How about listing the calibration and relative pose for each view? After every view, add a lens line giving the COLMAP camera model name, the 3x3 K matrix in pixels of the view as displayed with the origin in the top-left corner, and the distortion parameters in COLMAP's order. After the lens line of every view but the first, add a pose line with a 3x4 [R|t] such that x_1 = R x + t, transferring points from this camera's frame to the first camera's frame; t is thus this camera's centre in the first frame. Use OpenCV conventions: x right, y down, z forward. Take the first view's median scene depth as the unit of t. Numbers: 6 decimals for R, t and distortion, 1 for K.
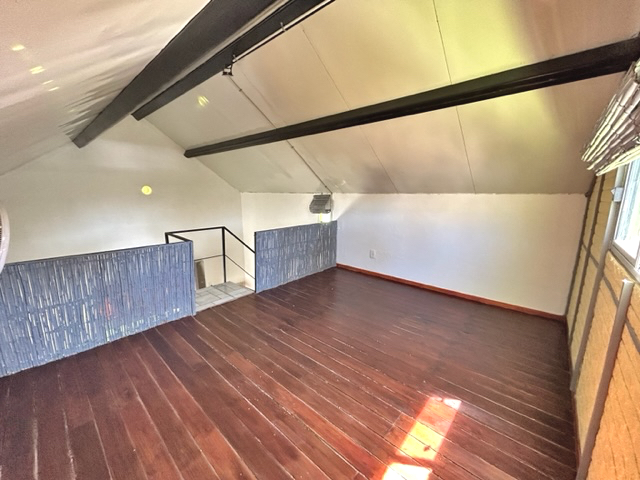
lens RADIAL K [[260.9, 0, 317.2], [0, 260.9, 244.6], [0, 0, 1]] dist [-0.002131, 0.002075]
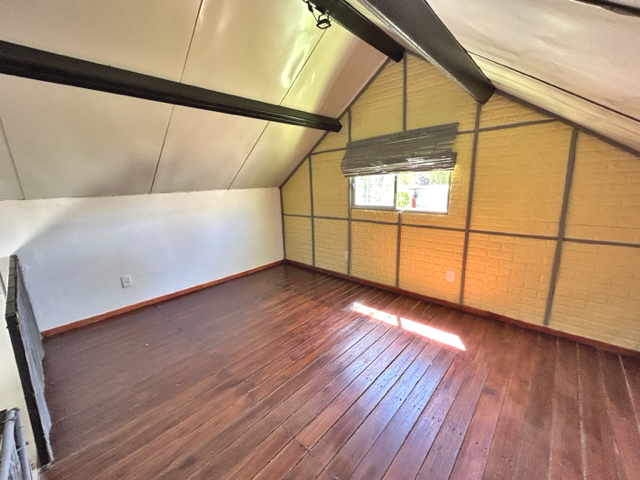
lens RADIAL K [[260.9, 0, 318.6], [0, 260.9, 239.7], [0, 0, 1]] dist [-0.002131, 0.002075]
pose [[0.002926, -0.213119, 0.977022, -0.621042], [0.237032, 0.949330, 0.206369, -0.129214], [-0.971498, 0.230981, 0.053294, 0.598035]]
